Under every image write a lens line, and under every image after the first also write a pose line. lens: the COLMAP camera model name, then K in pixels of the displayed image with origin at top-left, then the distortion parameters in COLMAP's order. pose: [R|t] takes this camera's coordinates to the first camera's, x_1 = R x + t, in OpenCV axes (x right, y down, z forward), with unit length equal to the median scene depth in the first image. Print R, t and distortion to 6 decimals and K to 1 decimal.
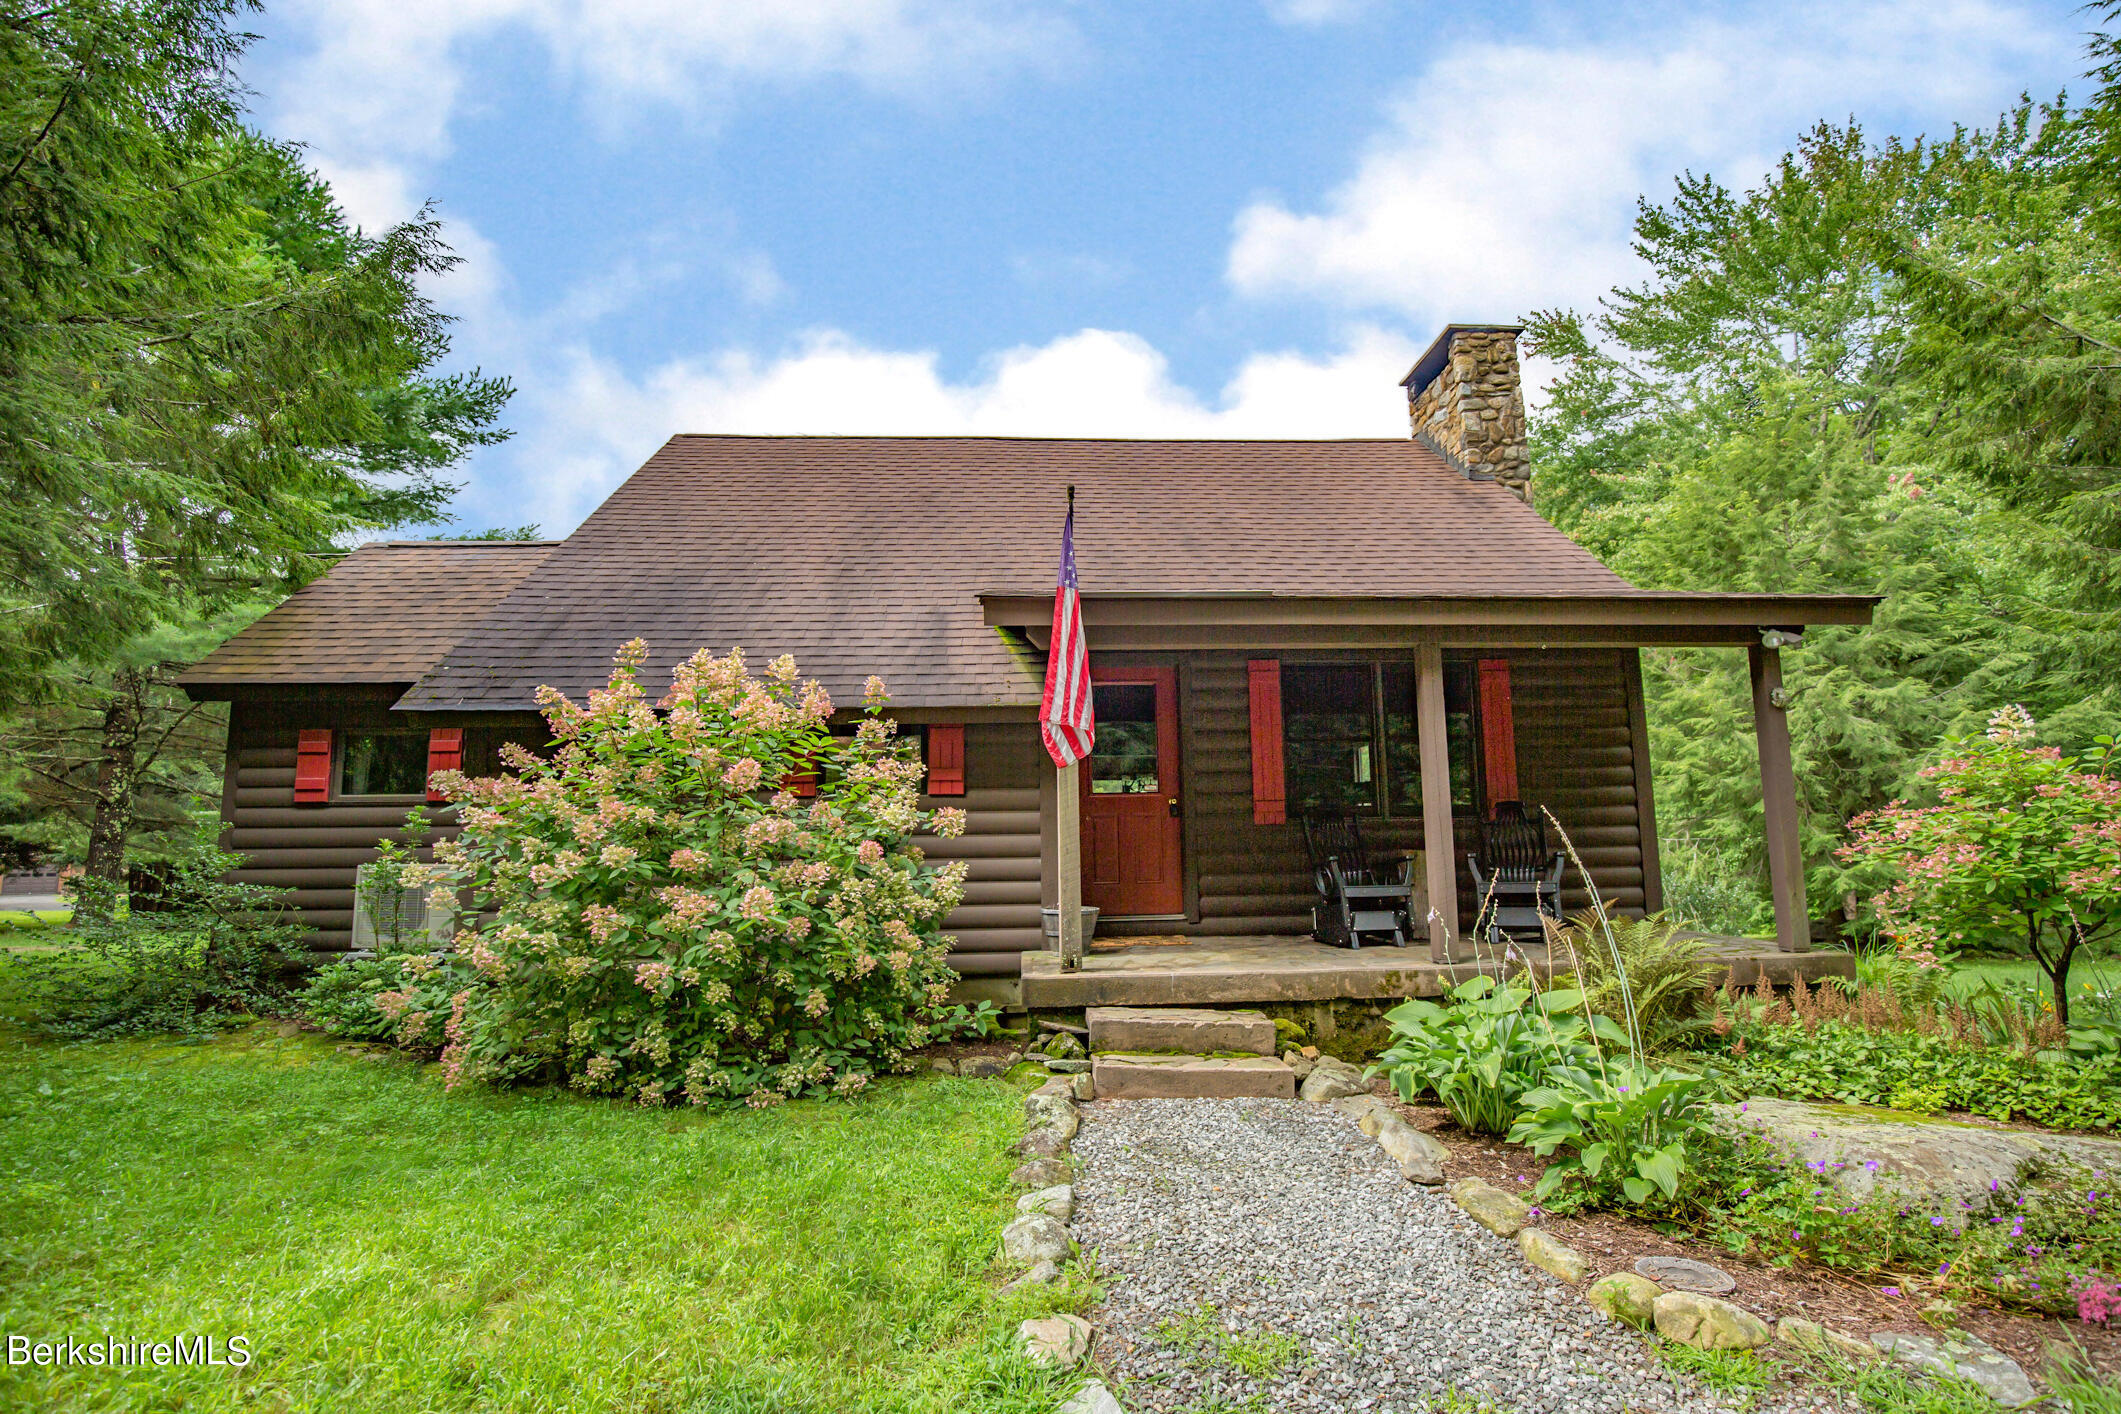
lens RADIAL K [[967.0, 0, 1068.9], [0, 967.0, 714.1], [0, 0, 1]] dist [-0.043042, 0.010118]
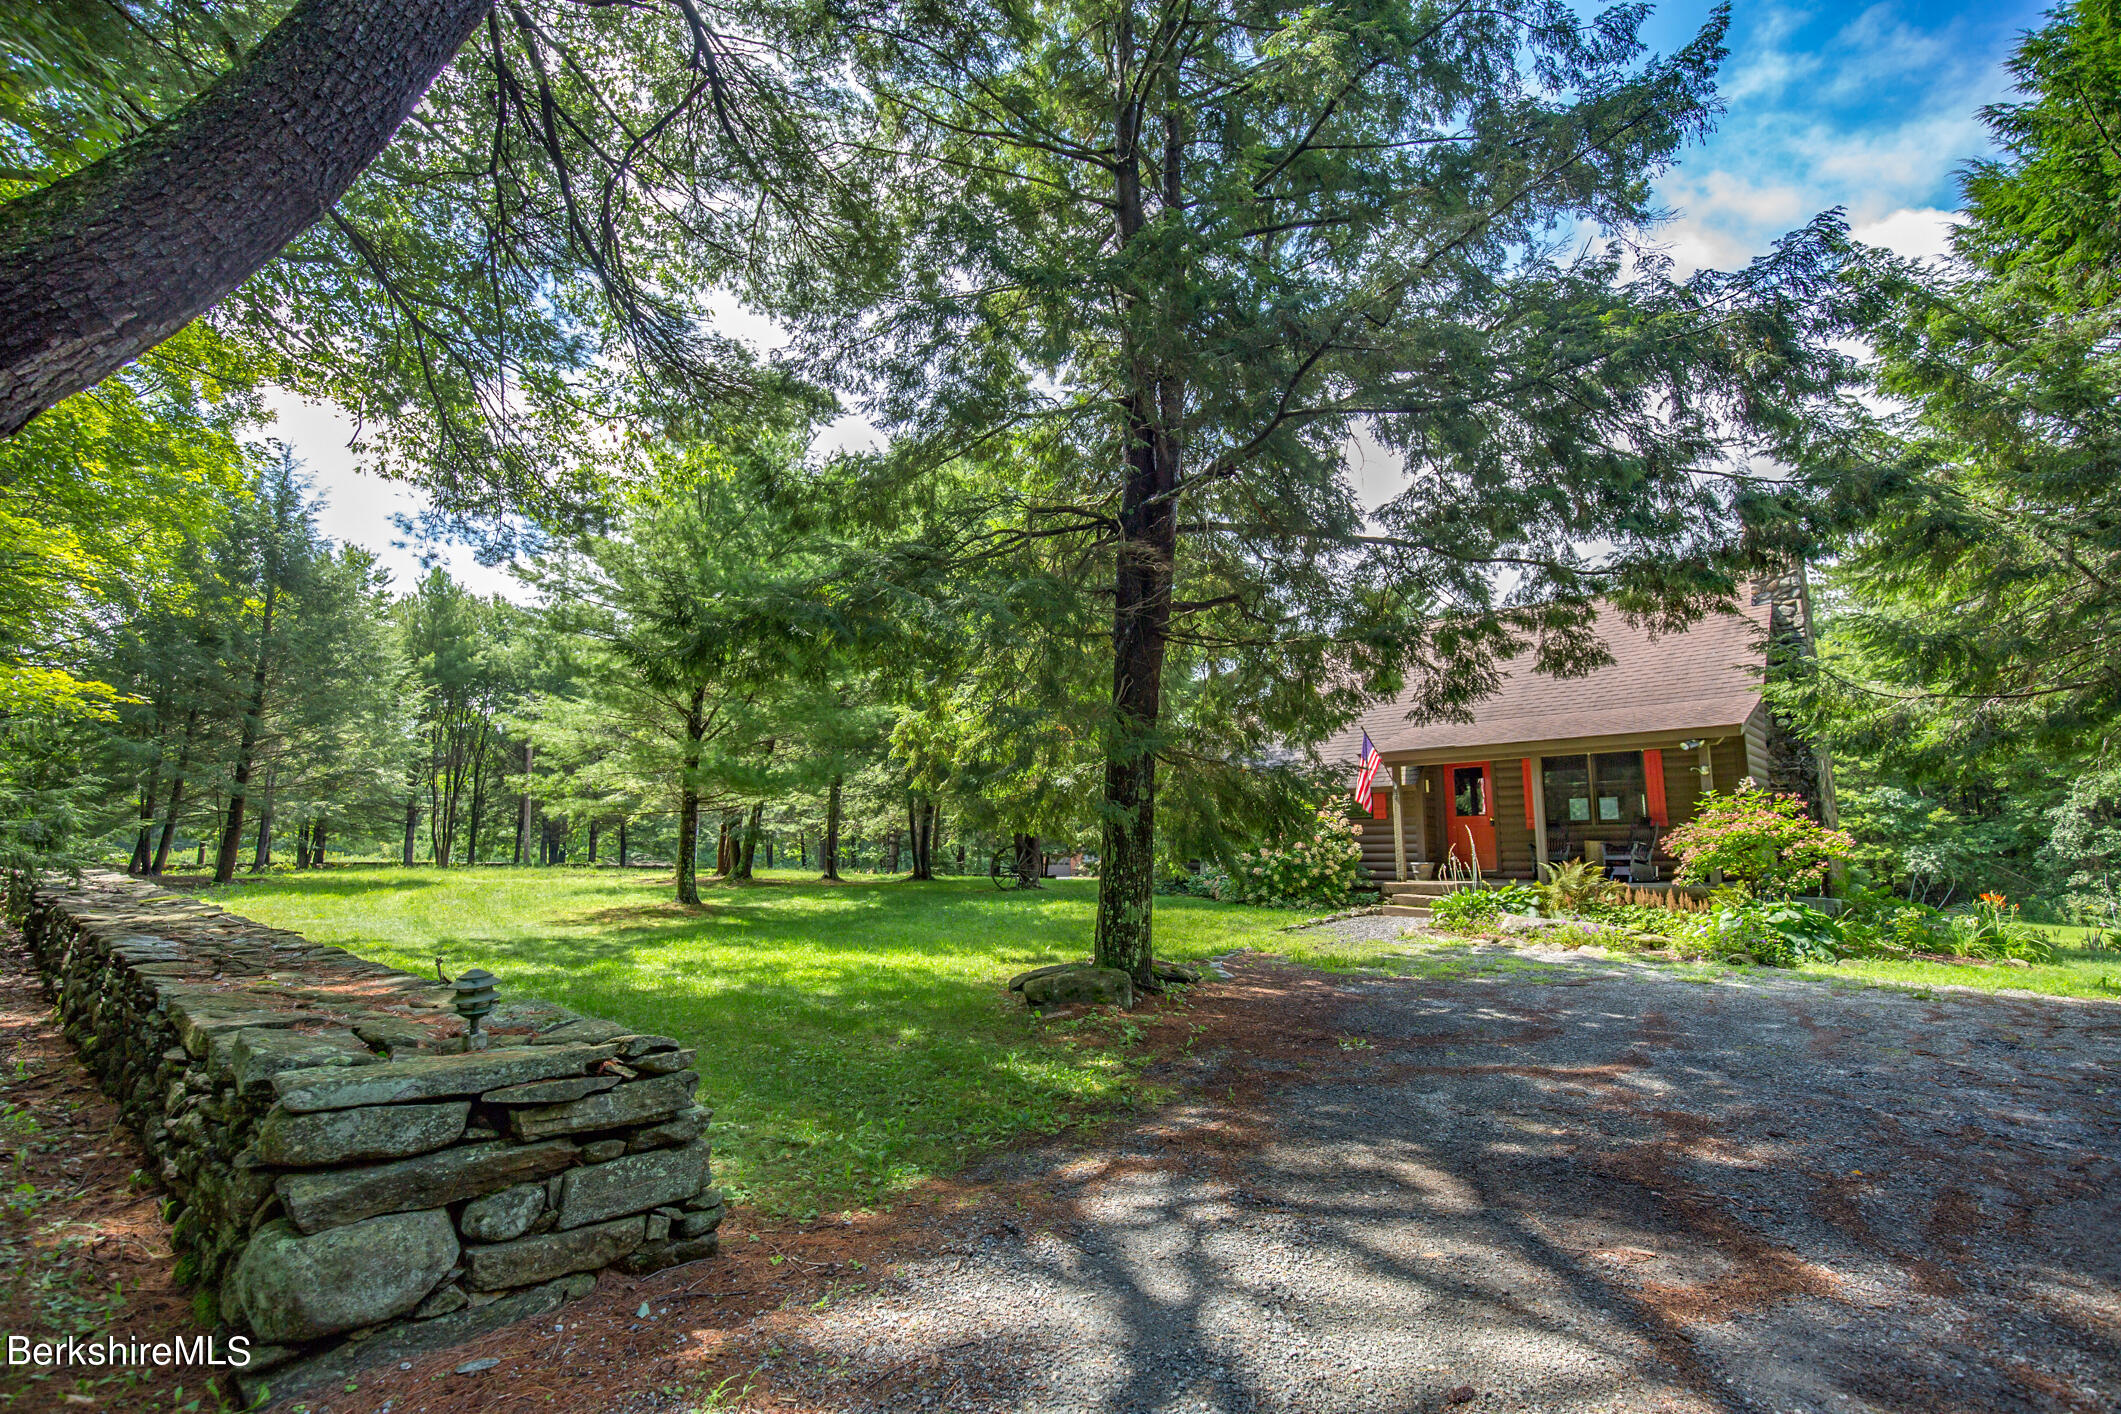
lens RADIAL K [[970.3, 0, 1066.3], [0, 970.3, 714.2], [0, 0, 1]] dist [-0.030974, 0.000449]
pose [[0.703611, -0.089881, -0.704878, 0.706054], [0.088870, 0.995310, -0.038205, -0.105860], [0.705006, -0.035761, 0.708299, -0.881234]]
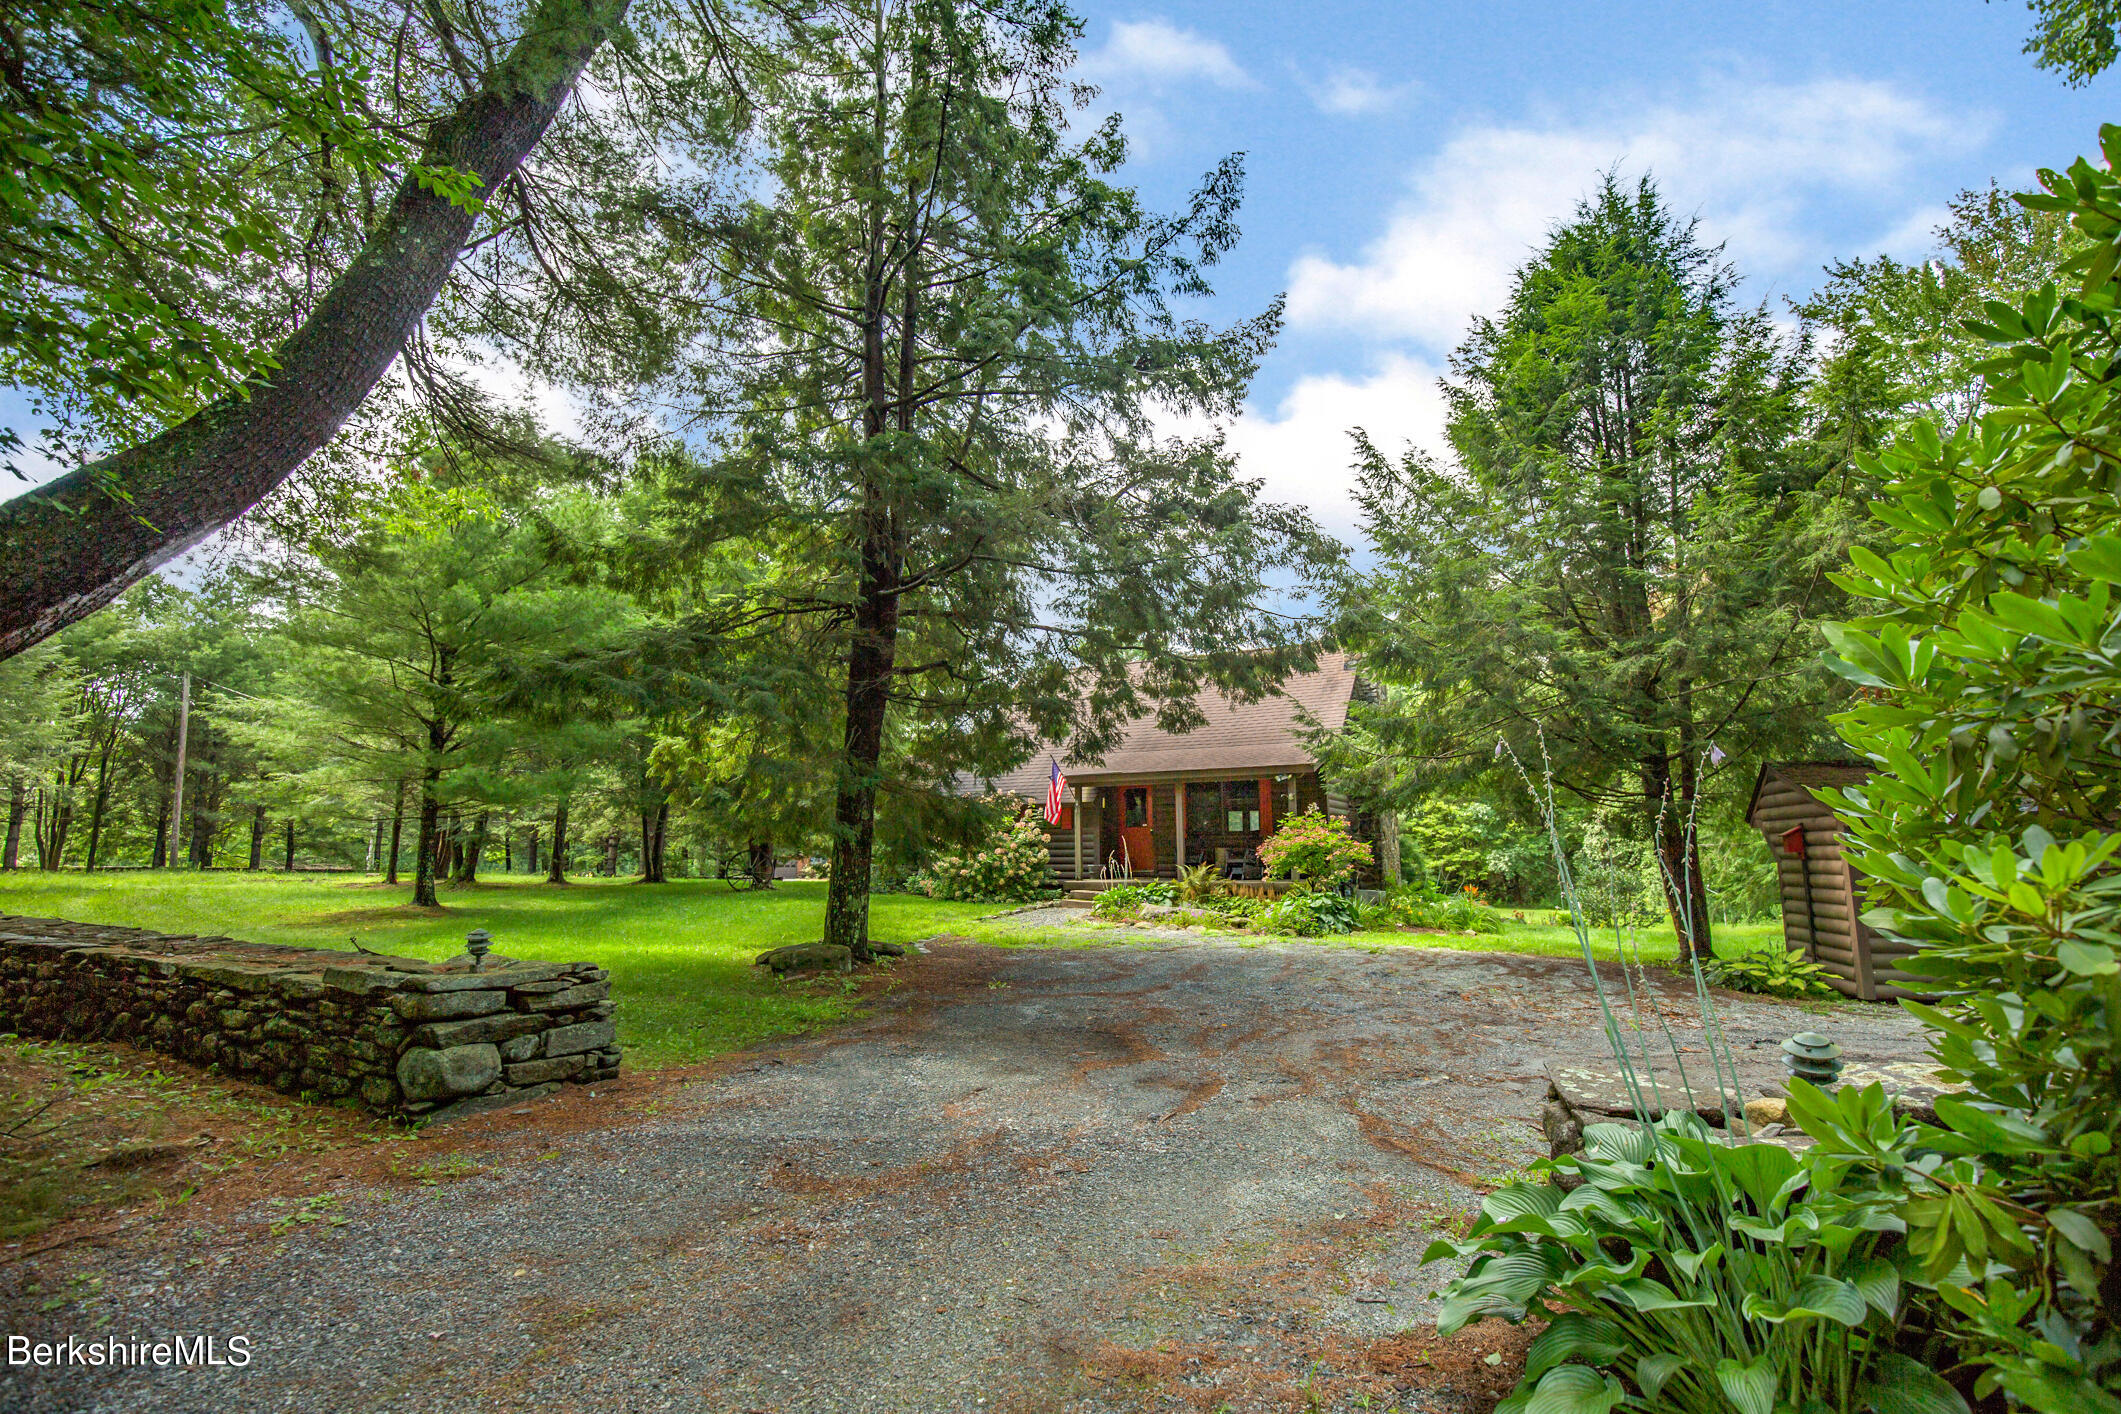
lens RADIAL K [[970.3, 0, 1066.3], [0, 970.3, 714.2], [0, 0, 1]] dist [-0.030974, 0.000449]
pose [[0.869086, -0.062245, -0.490730, 0.905592], [0.060604, 0.997976, -0.019254, -0.142470], [0.490935, -0.013007, 0.871099, -1.093828]]
